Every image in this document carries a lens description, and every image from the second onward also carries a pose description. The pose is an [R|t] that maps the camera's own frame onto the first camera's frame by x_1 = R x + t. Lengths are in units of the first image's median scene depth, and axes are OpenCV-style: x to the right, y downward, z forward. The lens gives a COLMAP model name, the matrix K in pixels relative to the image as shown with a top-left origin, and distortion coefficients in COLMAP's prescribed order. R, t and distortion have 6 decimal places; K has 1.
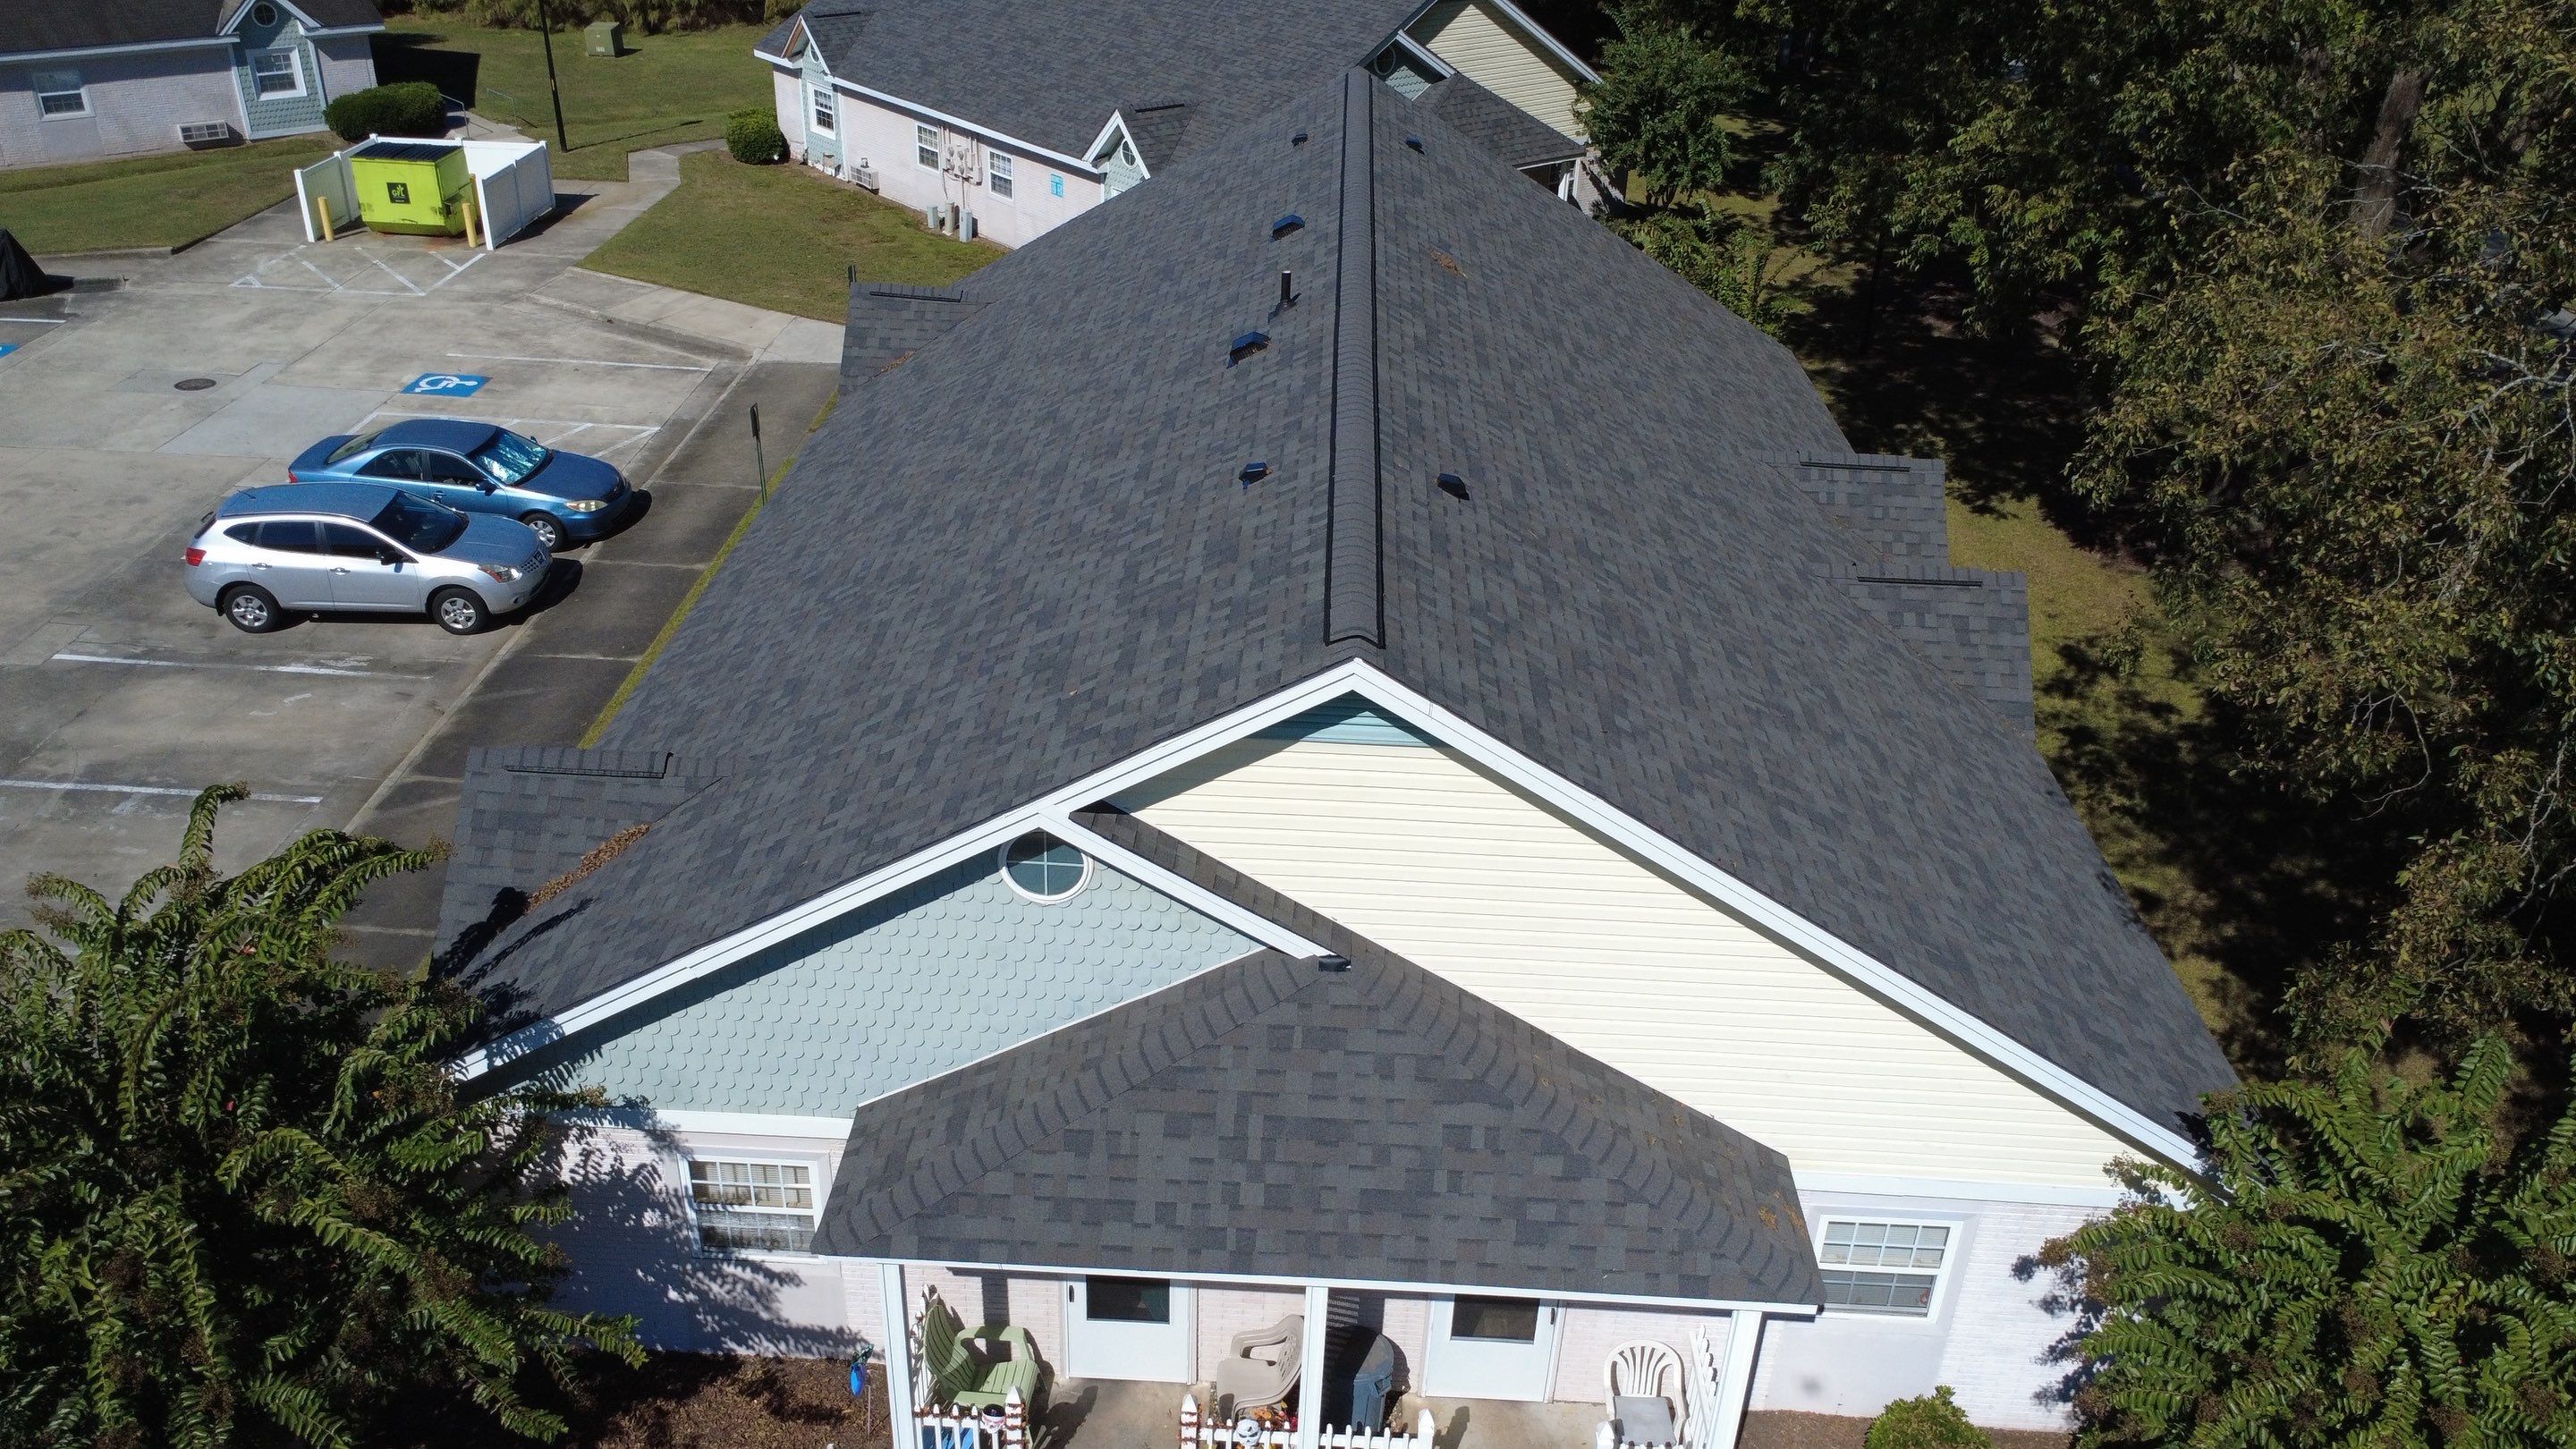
lens RADIAL K [[1926.0, 0, 1288.0], [0, 1926.0, 724.5], [0, 0, 1]] dist [0.004664, 0.003682]
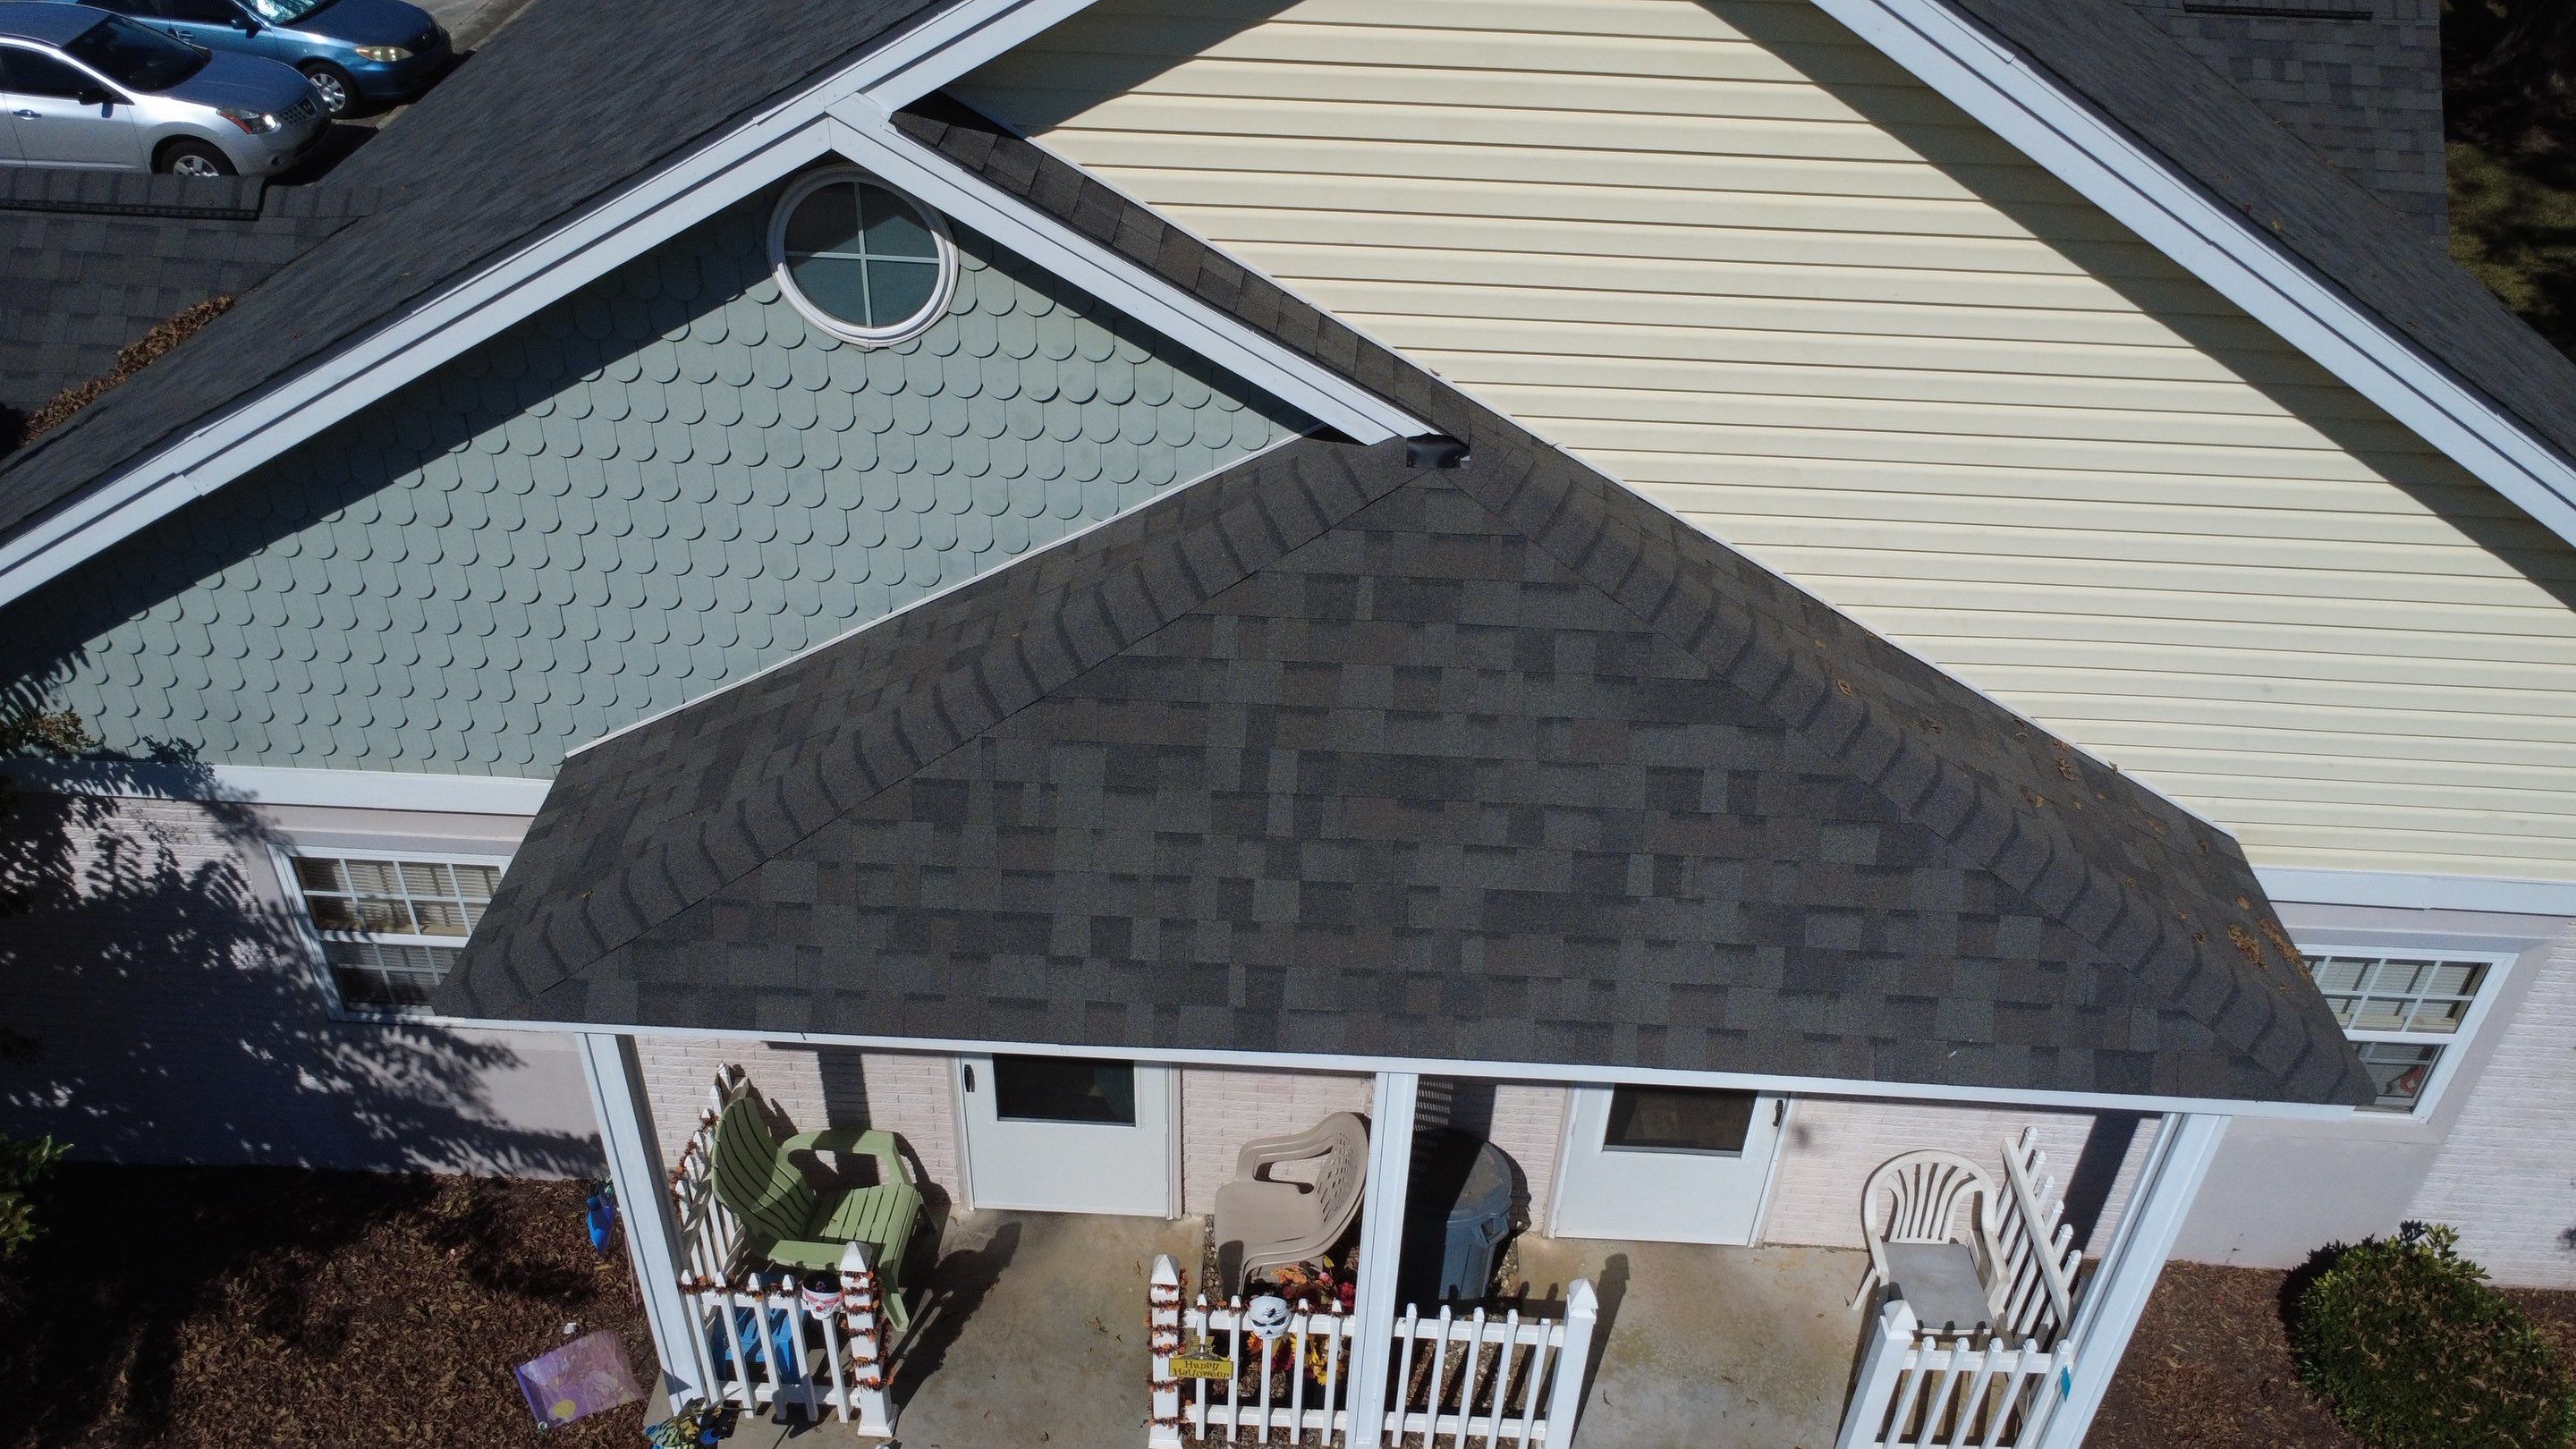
lens RADIAL K [[1926.0, 0, 1288.0], [0, 1926.0, 724.5], [0, 0, 1]] dist [0.004664, 0.003682]
pose [[0.999993, -0.002950, -0.002372, -0.013075], [0.003215, 0.992619, 0.121232, 0.123434], [0.001996, -0.121238, 0.992621, 0.453005]]
